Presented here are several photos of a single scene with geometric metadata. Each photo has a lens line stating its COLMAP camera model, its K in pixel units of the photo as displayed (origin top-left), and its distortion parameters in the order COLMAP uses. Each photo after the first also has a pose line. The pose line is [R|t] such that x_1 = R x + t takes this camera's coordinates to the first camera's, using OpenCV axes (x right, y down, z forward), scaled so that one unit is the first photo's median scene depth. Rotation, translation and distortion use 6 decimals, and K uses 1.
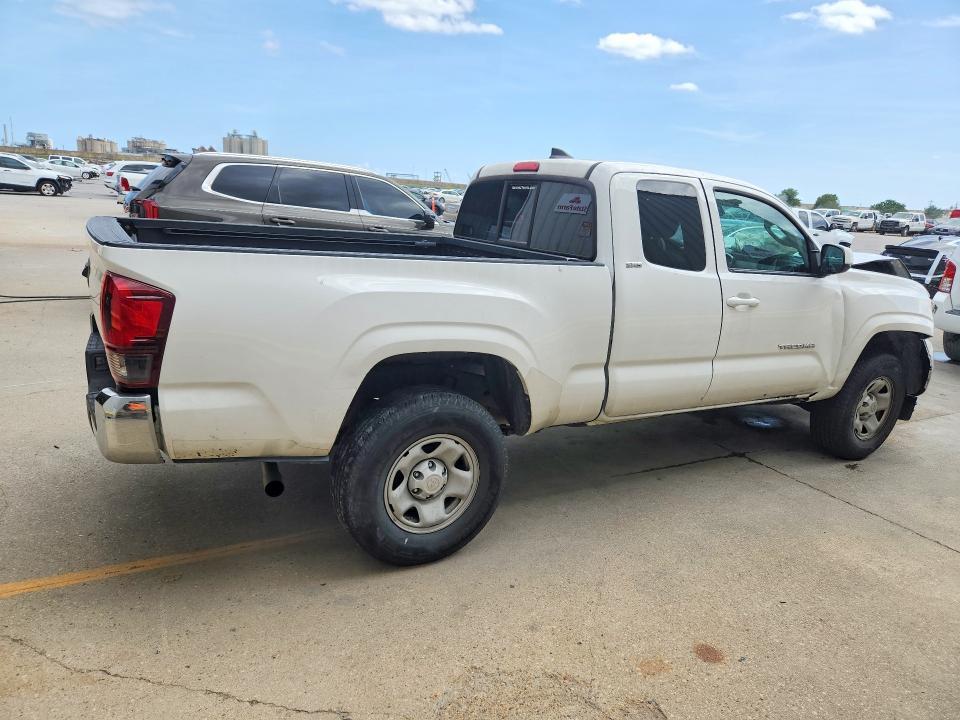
lens RADIAL K [[656.4, 0, 480.0], [0, 656.4, 360.0], [0, 0, 1]] dist [-0.001276, -0.002938]
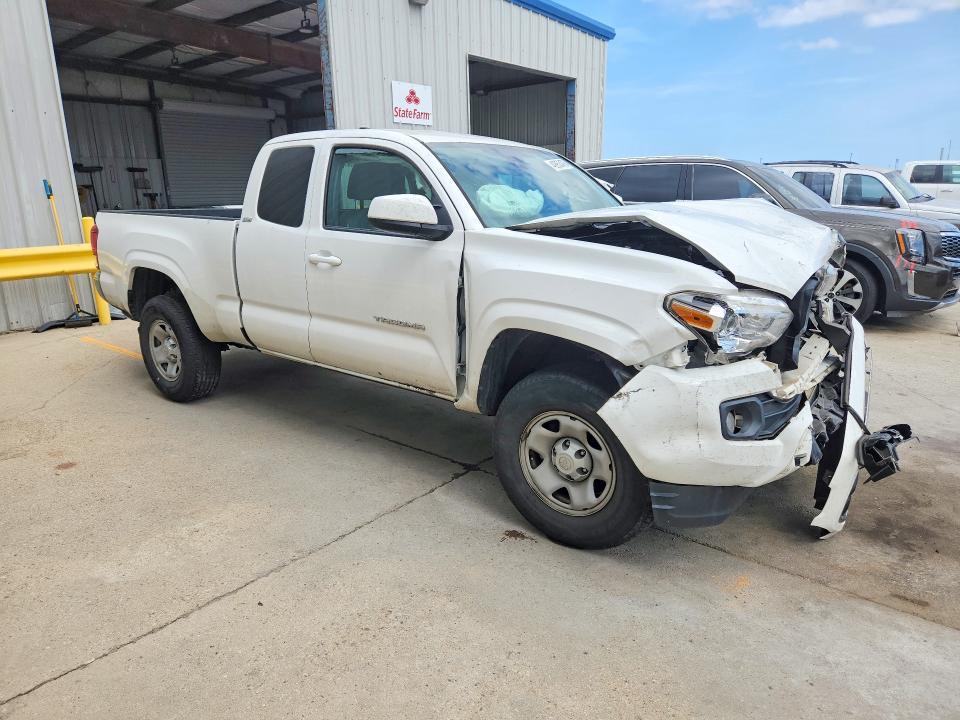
lens RADIAL K [[656.4, 0, 480.0], [0, 656.4, 360.0], [0, 0, 1]] dist [-0.001276, -0.002938]
pose [[0.360548, 0.158230, -0.919222, 1.289943], [-0.185450, 0.977992, 0.095607, -0.073011], [0.914119, 0.135998, 0.381956, 0.793149]]
